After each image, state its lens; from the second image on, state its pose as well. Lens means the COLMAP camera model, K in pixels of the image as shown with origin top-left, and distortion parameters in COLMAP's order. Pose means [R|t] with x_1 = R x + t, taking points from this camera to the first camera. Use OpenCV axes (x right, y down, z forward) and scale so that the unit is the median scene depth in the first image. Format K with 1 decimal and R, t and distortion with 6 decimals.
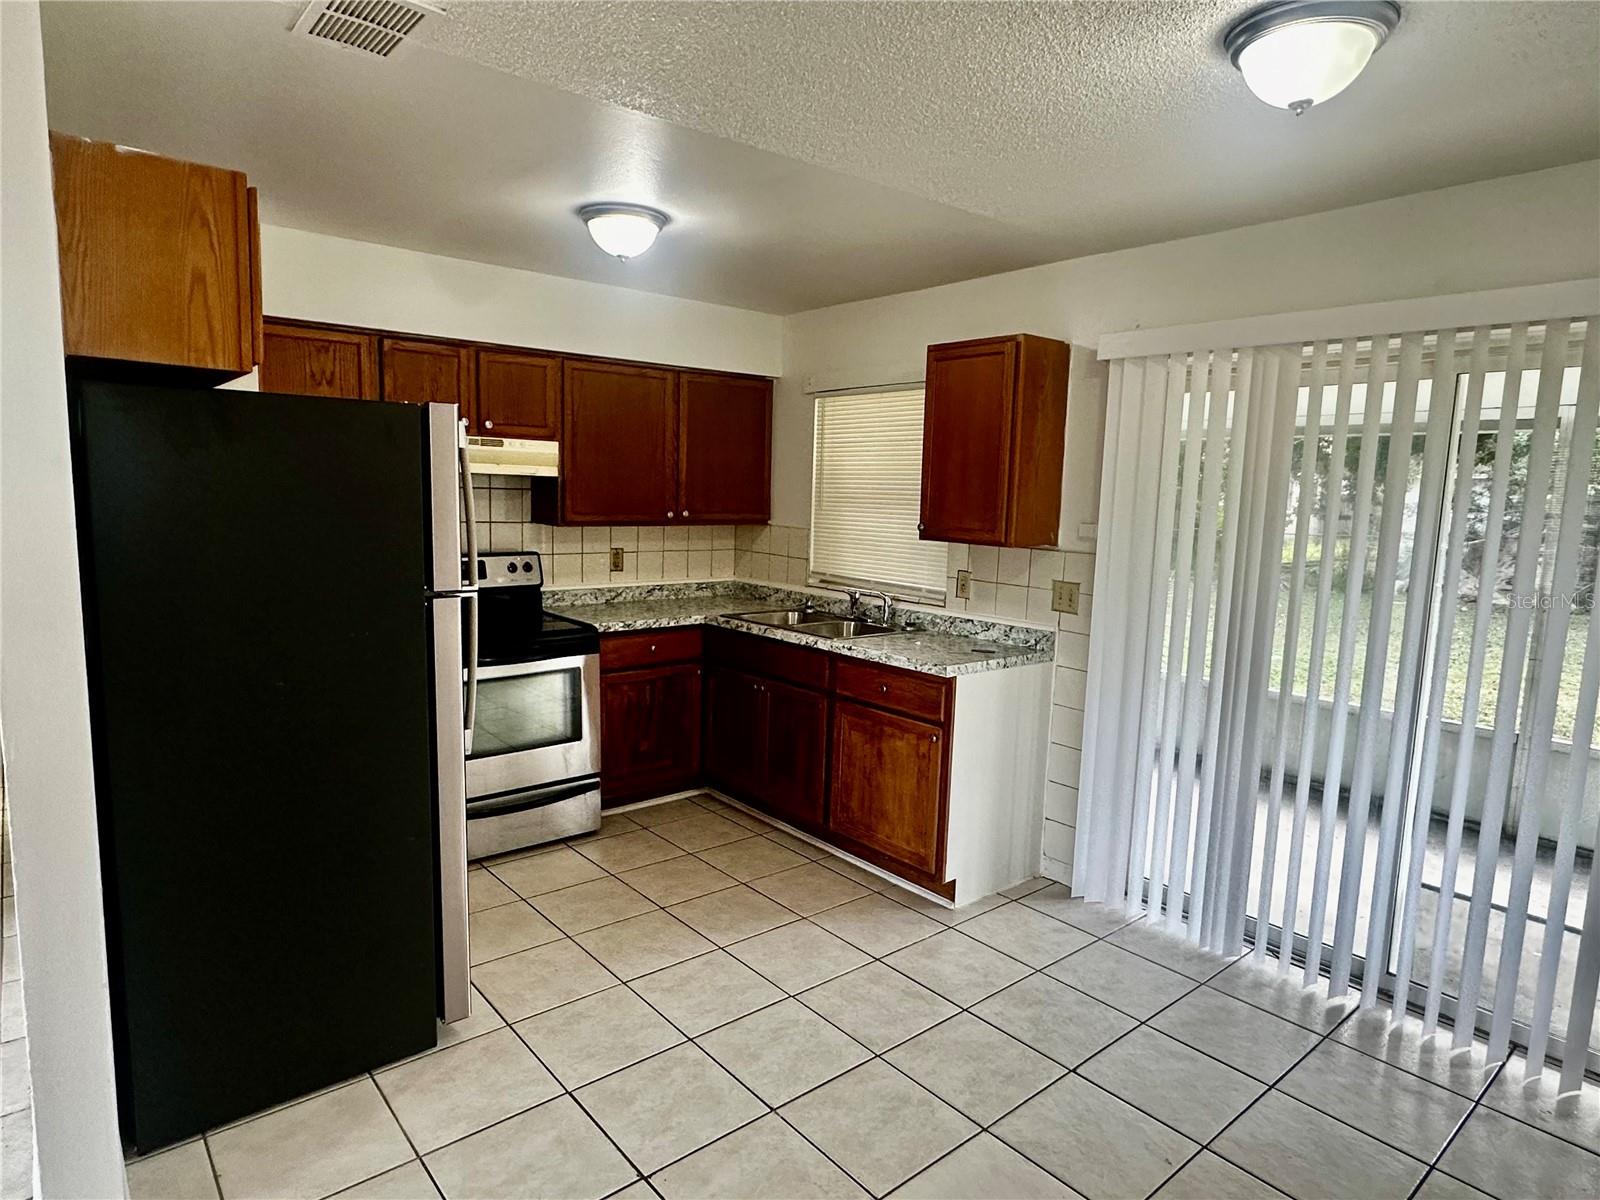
lens RADIAL K [[927.3, 0, 795.4], [0, 927.3, 603.8], [0, 0, 1]] dist [-0.004367, -0.000655]
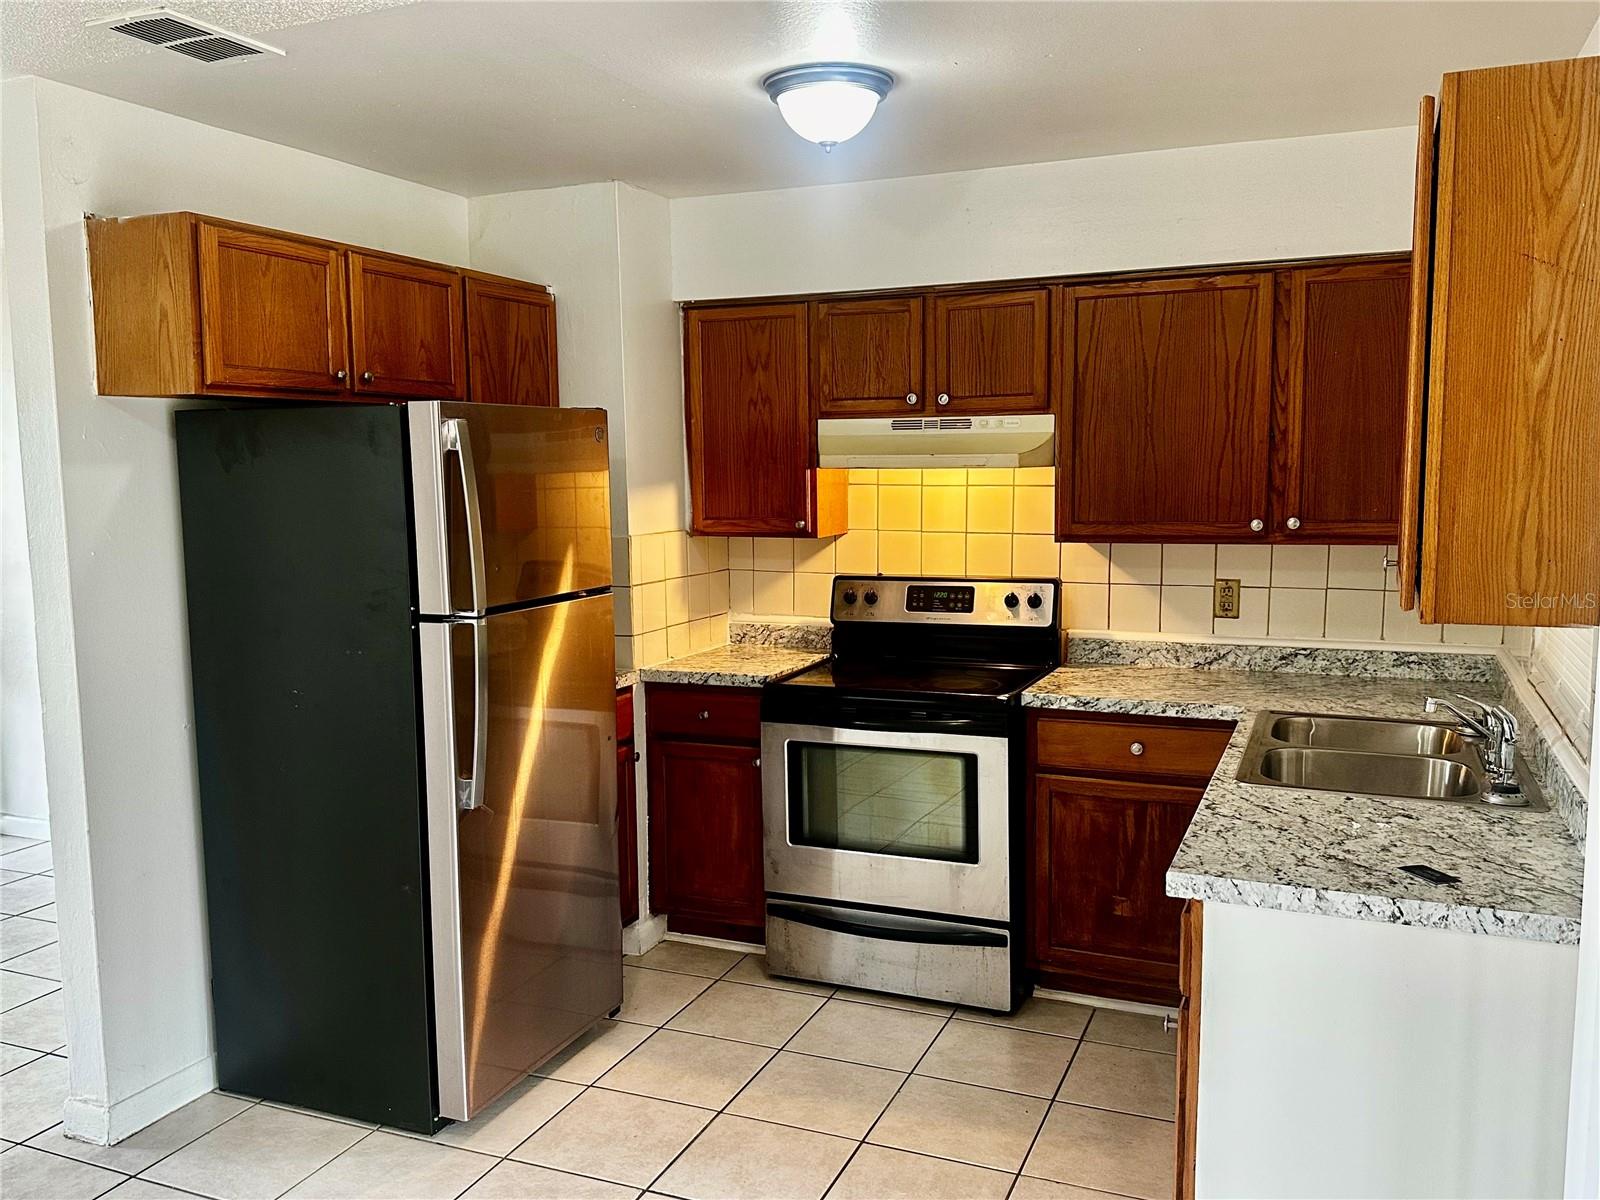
lens RADIAL K [[1307.1, 0, 809.5], [0, 1307.1, 607.7], [0, 0, 1]] dist [0.040517, -0.012130]
pose [[0.454765, 0.066078, -0.888157, 0.617909], [-0.087002, 0.995770, 0.029536, -0.061405], [0.886352, 0.063839, 0.458590, 0.524432]]
